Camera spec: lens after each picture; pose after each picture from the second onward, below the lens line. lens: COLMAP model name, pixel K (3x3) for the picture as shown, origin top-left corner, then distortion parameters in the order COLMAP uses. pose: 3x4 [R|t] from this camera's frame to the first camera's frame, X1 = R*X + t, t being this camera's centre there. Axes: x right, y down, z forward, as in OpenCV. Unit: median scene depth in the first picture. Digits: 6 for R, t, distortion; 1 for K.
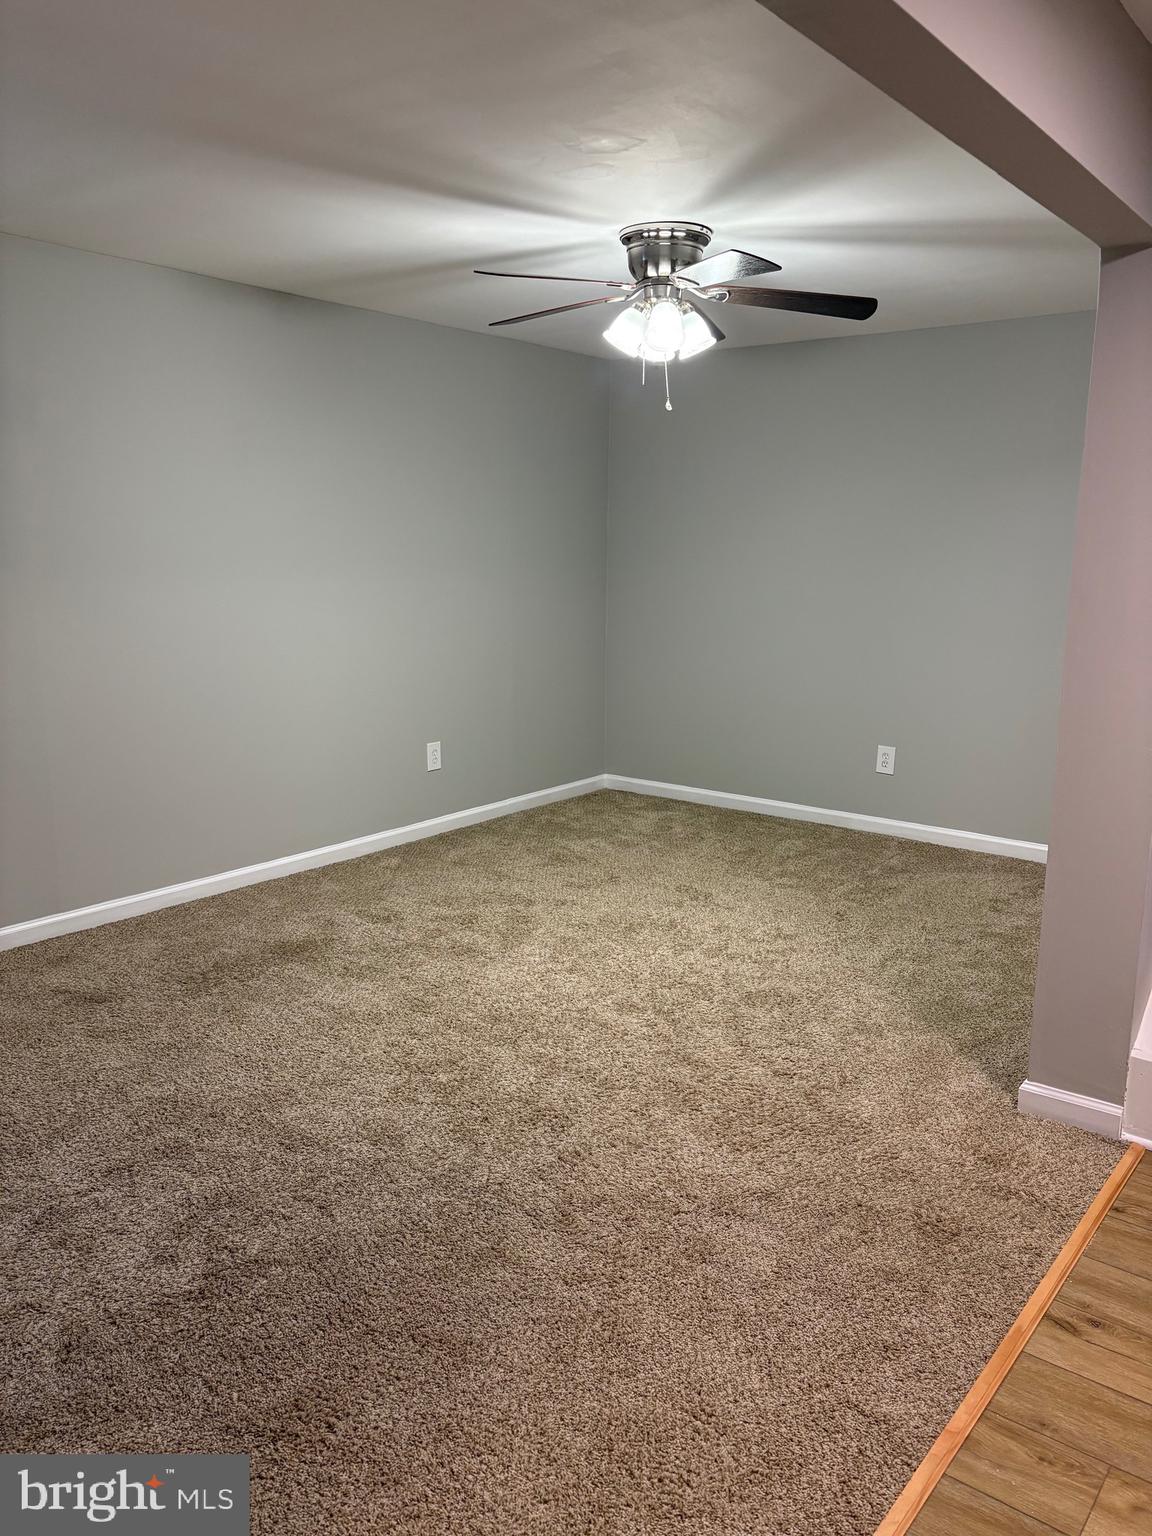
lens RADIAL K [[1170.7, 0, 576.0], [0, 1170.7, 768.0], [0, 0, 1]] dist [0.009689, 0.000307]
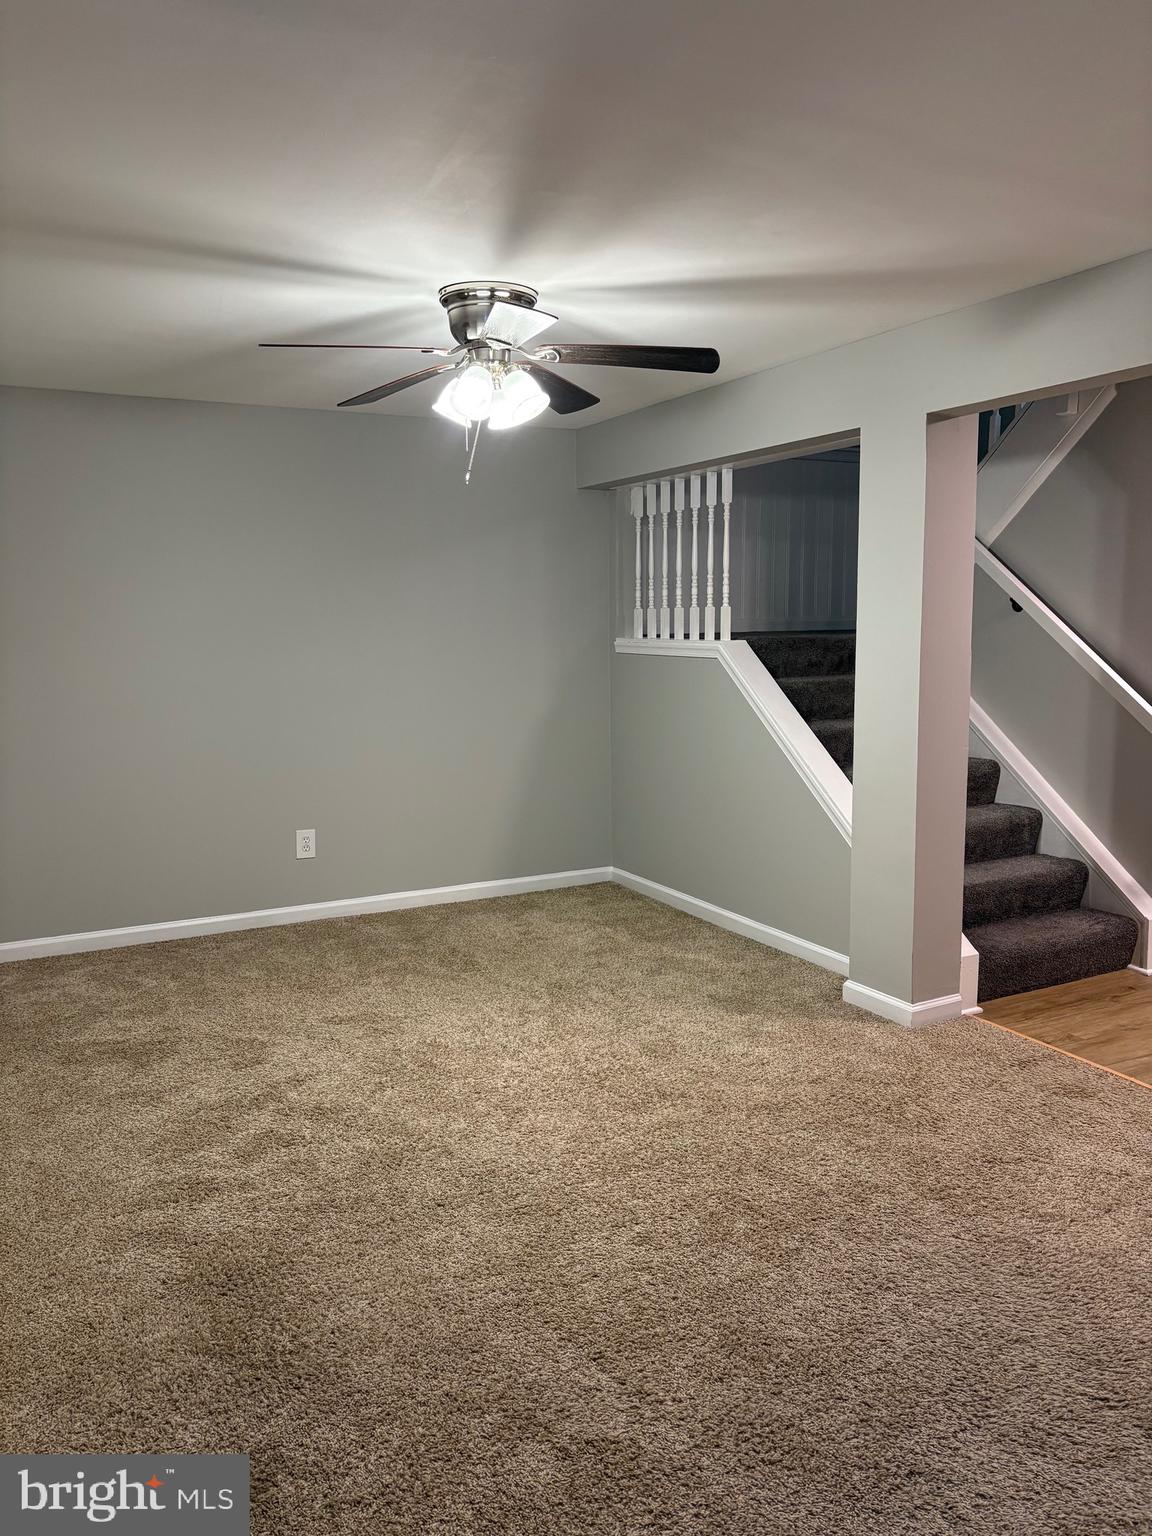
lens RADIAL K [[1170.7, 0, 576.0], [0, 1170.7, 768.0], [0, 0, 1]] dist [0.009689, 0.000307]
pose [[0.402792, -0.132686, 0.905623, -0.667409], [0.191845, 0.979697, 0.058212, -0.106878], [-0.894960, 0.150292, 0.420069, 0.510581]]
